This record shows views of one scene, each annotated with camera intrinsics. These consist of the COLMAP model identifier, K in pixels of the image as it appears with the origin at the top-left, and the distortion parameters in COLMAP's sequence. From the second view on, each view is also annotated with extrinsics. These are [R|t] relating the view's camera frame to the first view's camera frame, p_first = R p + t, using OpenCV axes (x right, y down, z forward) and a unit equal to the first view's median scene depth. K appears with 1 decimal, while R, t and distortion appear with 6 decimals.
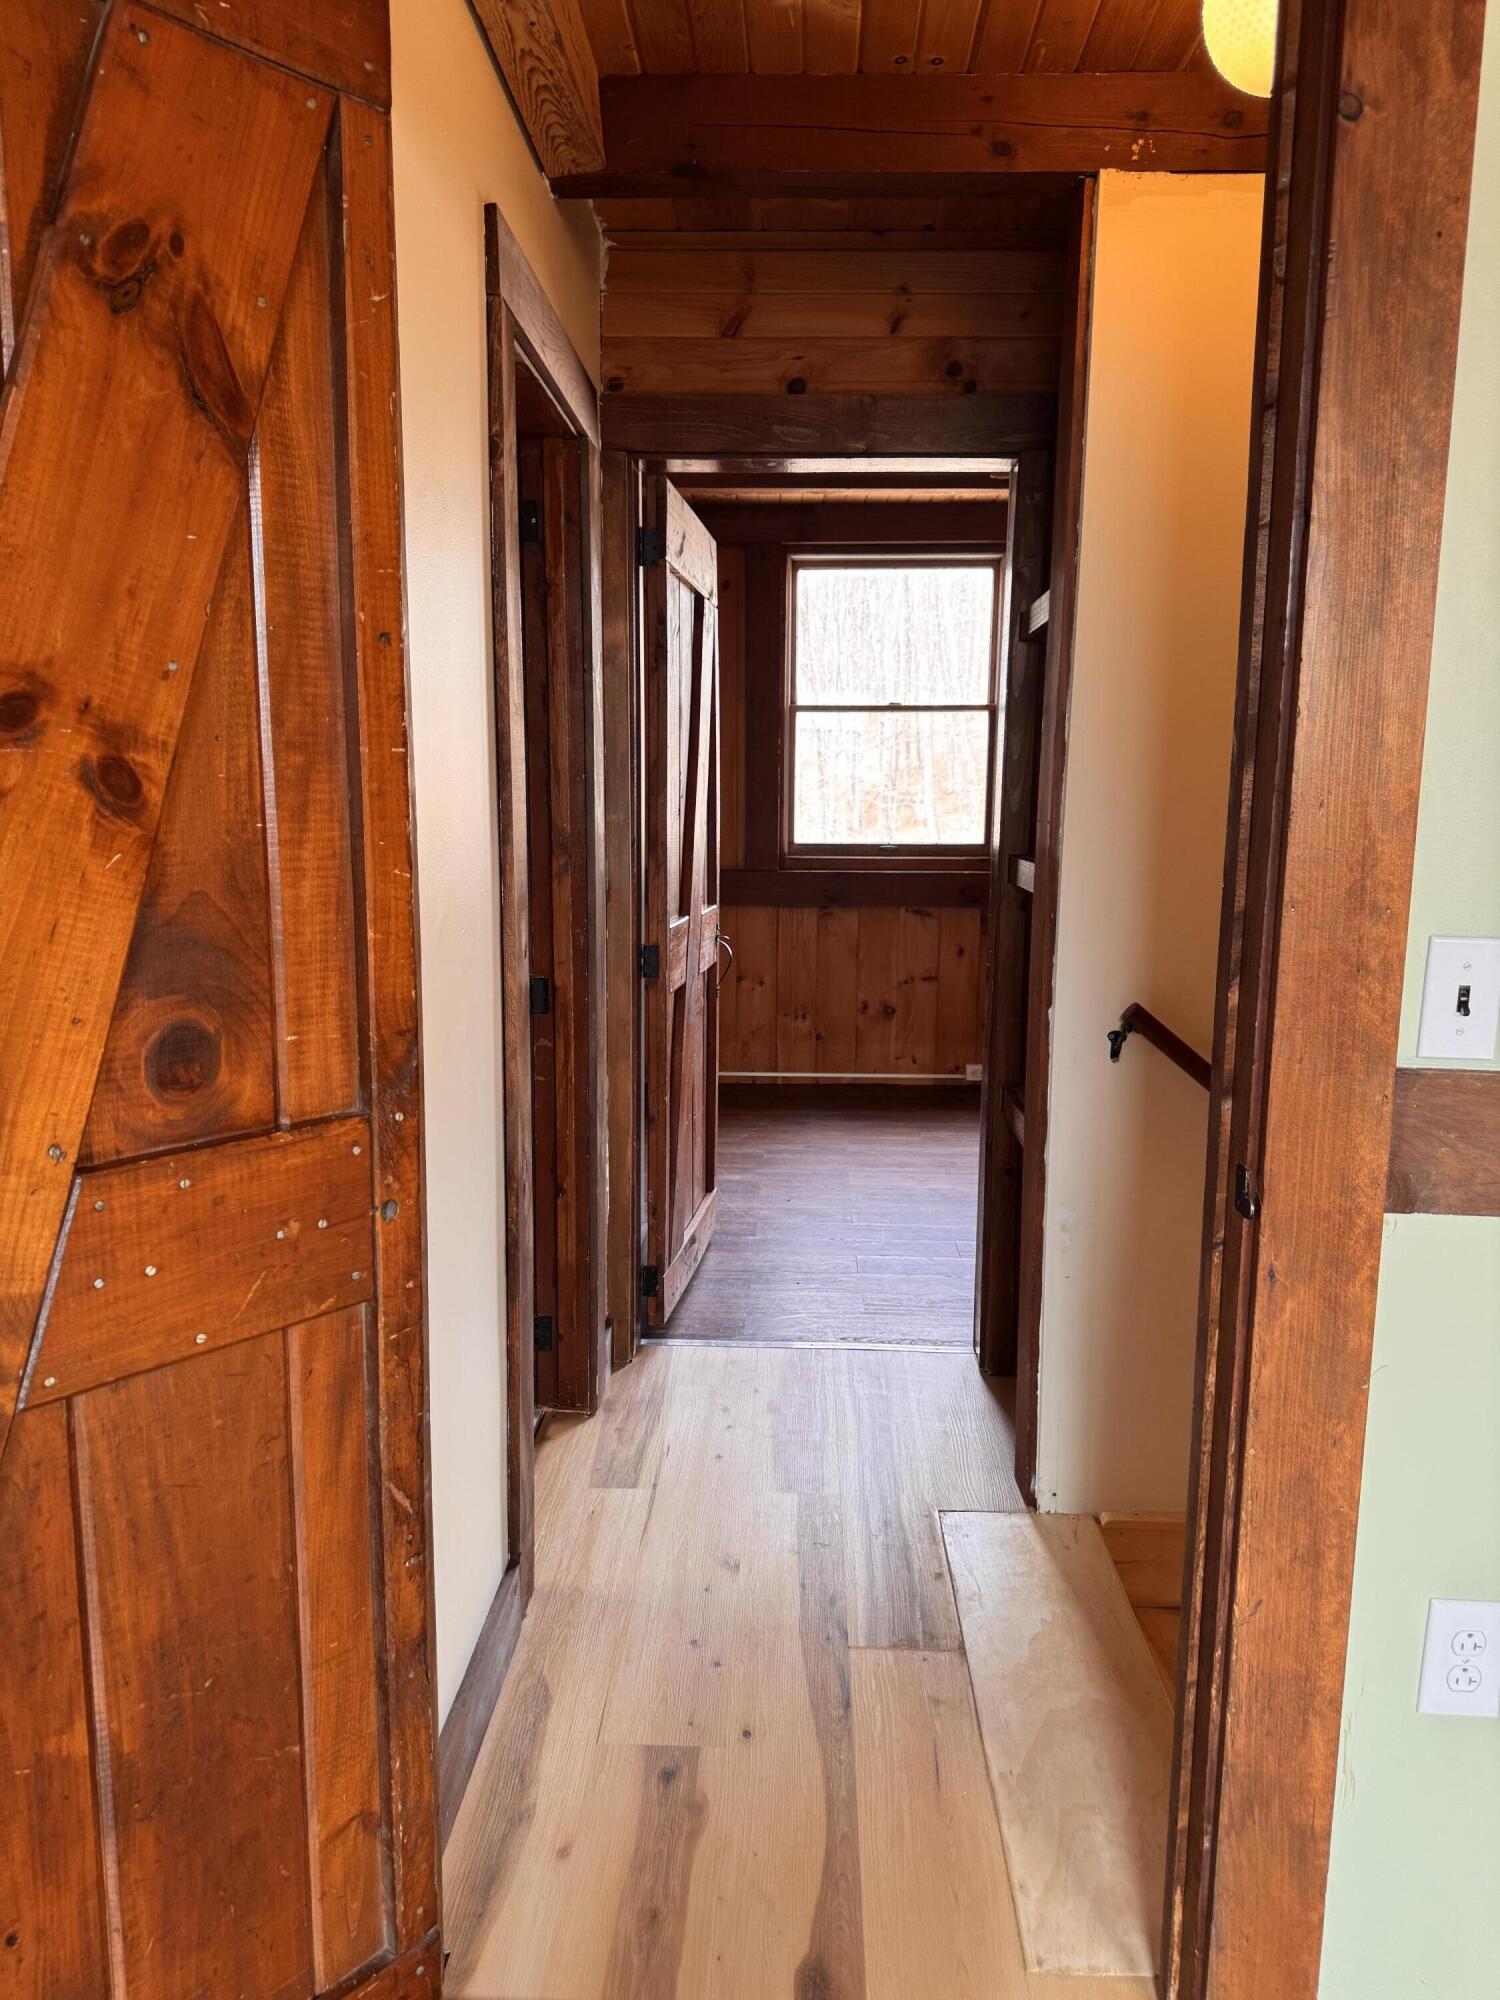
lens RADIAL K [[1404.6, 0, 758.5], [0, 1404.6, 993.0], [0, 0, 1]] dist [0.082572, -0.089257]
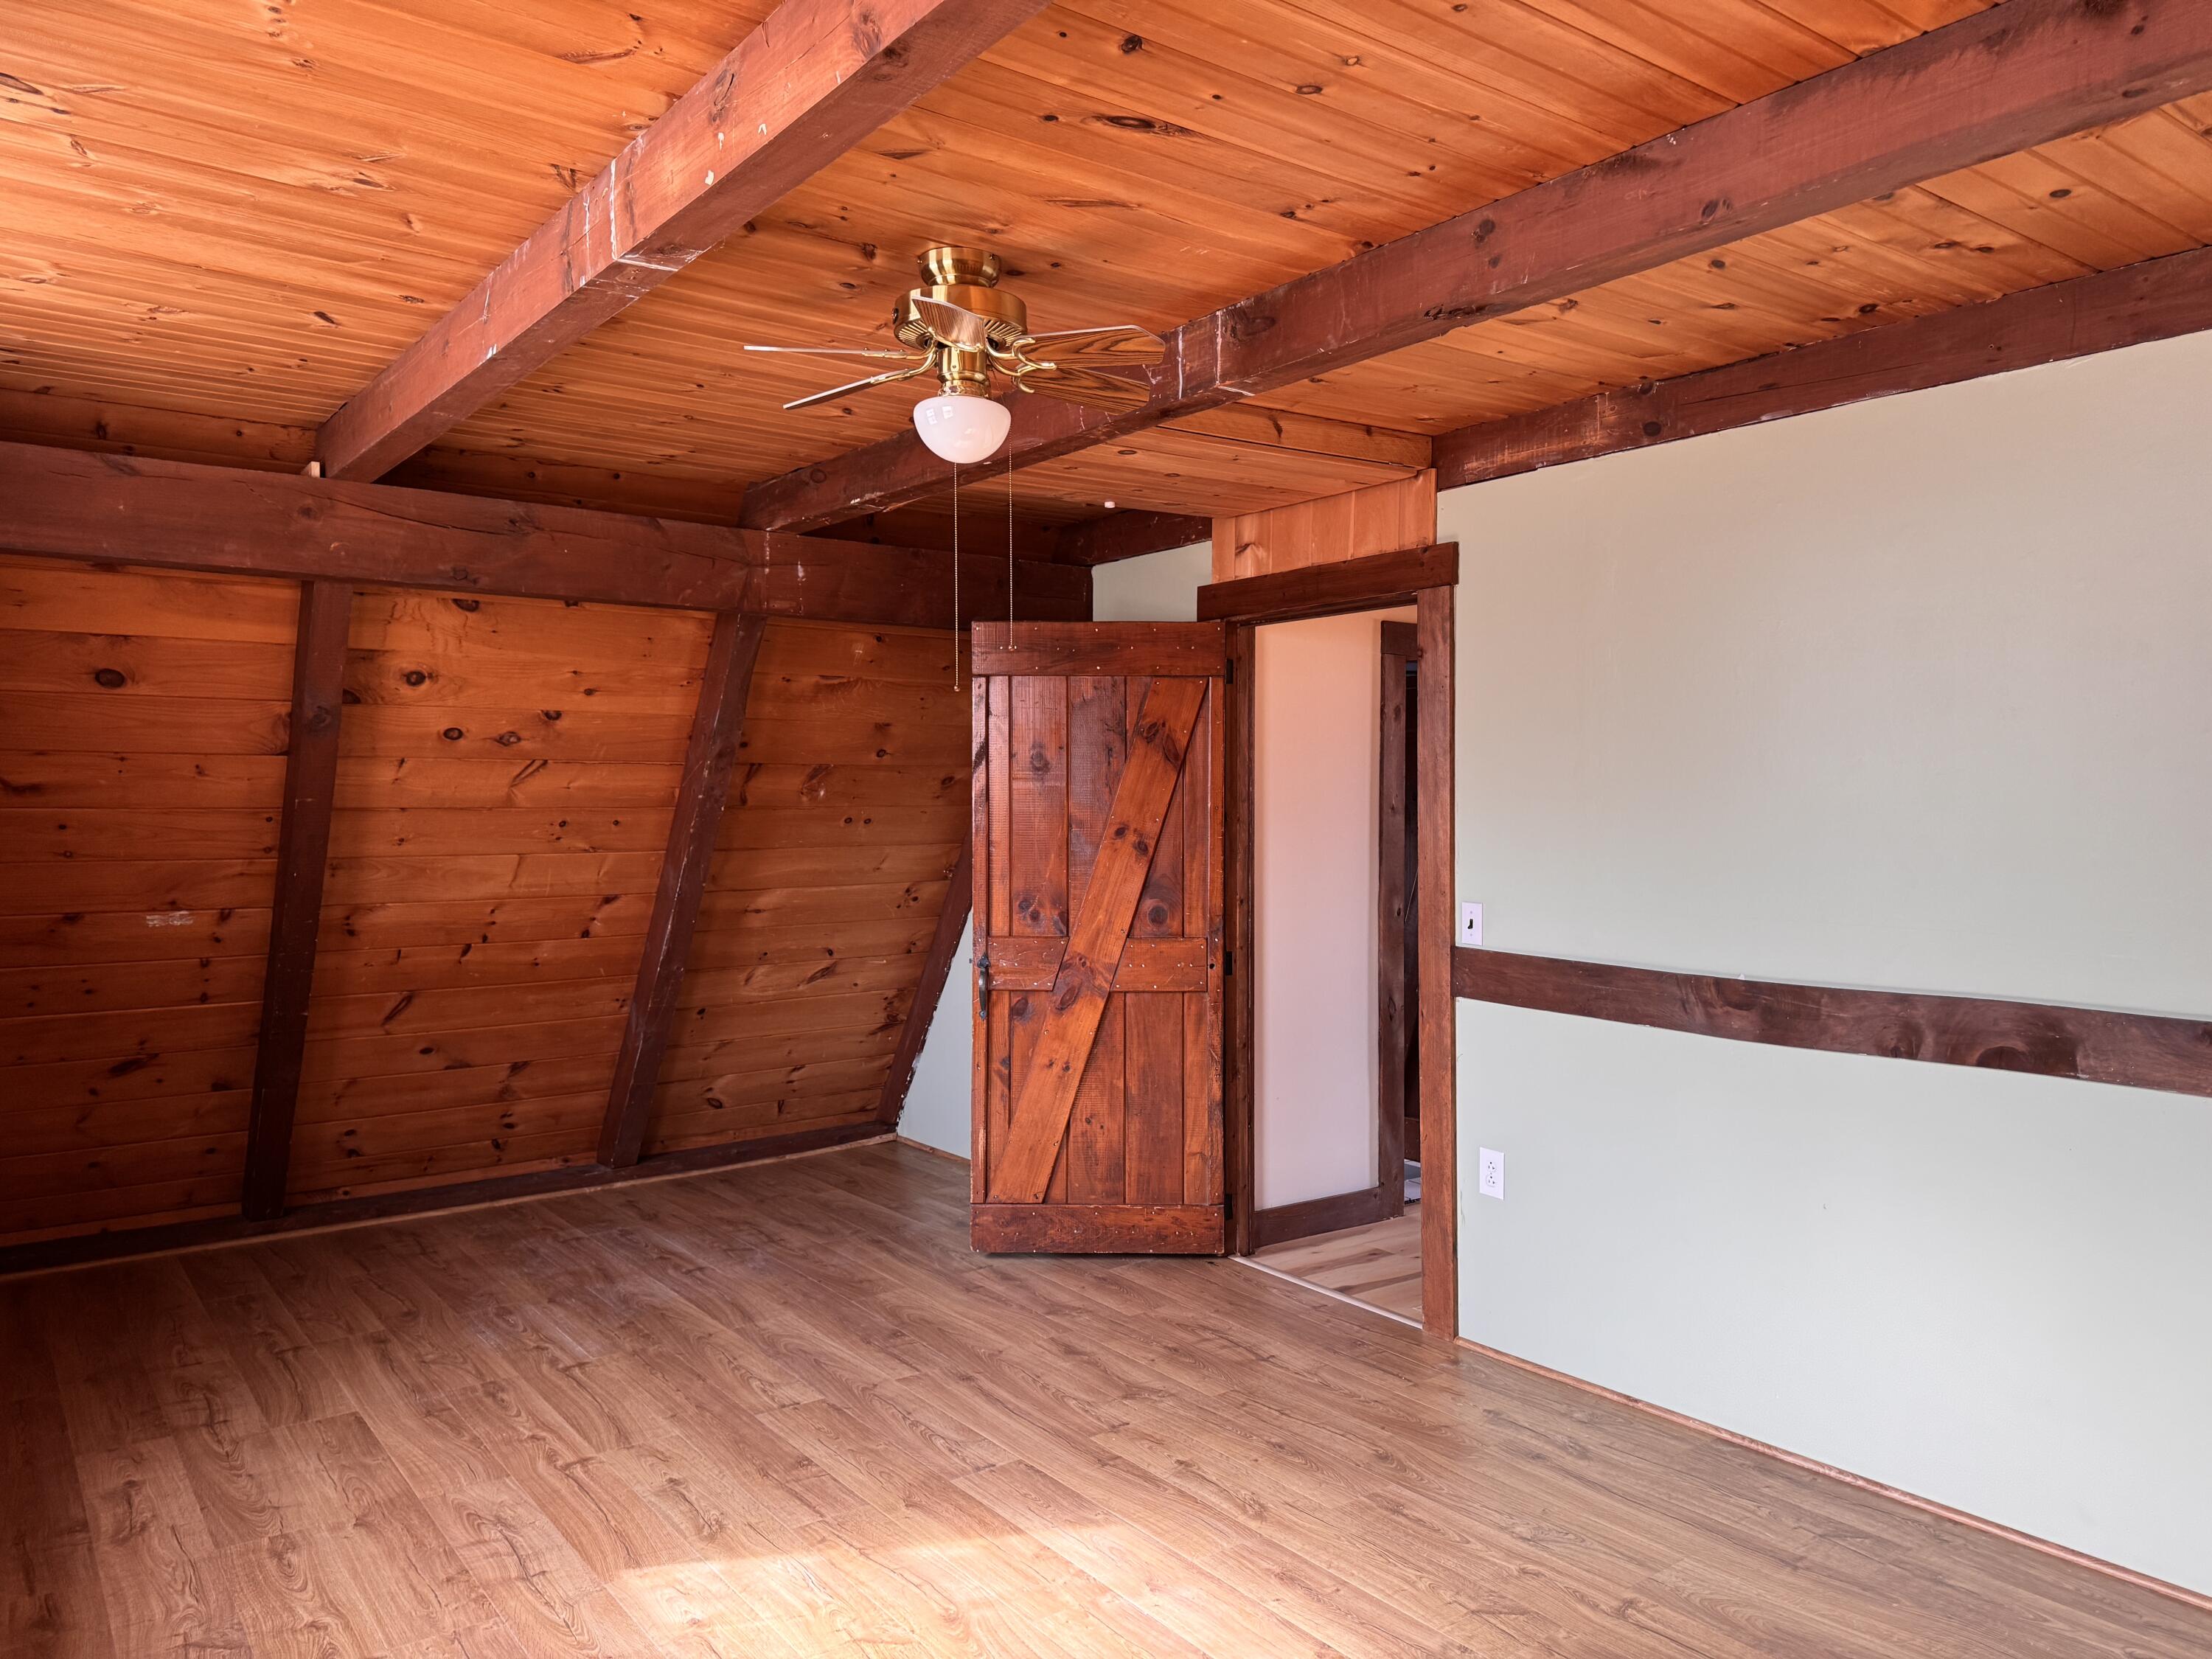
lens RADIAL K [[1553.5, 0, 1099.7], [0, 1553.5, 839.2], [0, 0, 1]] dist [0.082572, -0.089257]
pose [[0.619692, 0.005616, -0.784825, 2.806423], [-0.118757, 0.989131, -0.086693, 0.223404], [0.775808, 0.146927, 0.613624, -1.762476]]
